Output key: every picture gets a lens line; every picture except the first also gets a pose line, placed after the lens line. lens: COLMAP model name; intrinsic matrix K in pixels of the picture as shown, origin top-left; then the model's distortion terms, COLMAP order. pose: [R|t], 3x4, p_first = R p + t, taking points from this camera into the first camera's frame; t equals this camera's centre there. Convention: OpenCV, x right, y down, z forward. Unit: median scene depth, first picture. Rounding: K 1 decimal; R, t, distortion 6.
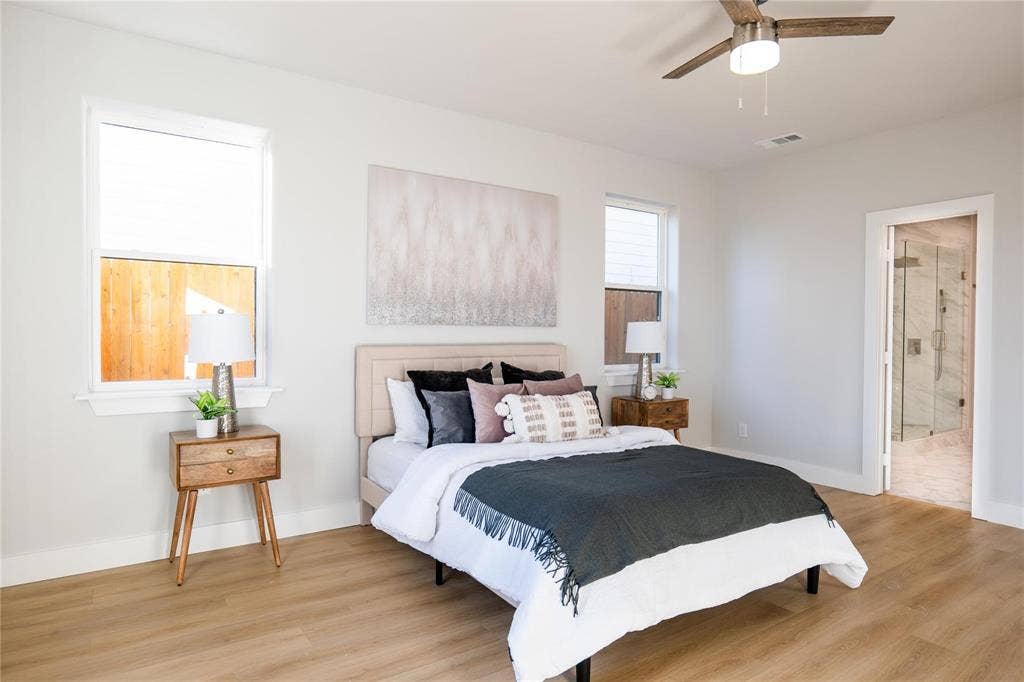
lens RADIAL K [[597.3, 0, 512.0], [0, 597.3, 341.0], [0, 0, 1]] dist [-0.022012, 0.001440]
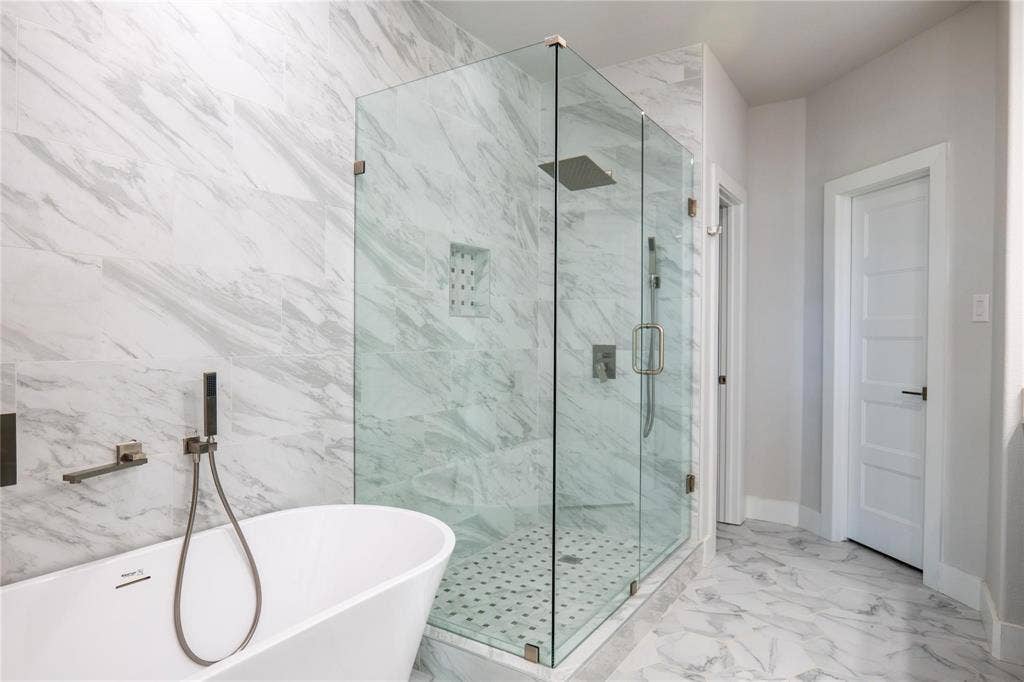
lens RADIAL K [[597.3, 0, 512.0], [0, 597.3, 341.0], [0, 0, 1]] dist [-0.022012, 0.001440]
pose [[0.923325, -0.009118, 0.383910, 0.448206], [0.009512, 0.999954, 0.000873, -0.008831], [-0.383900, 0.002846, 0.923370, 0.613250]]
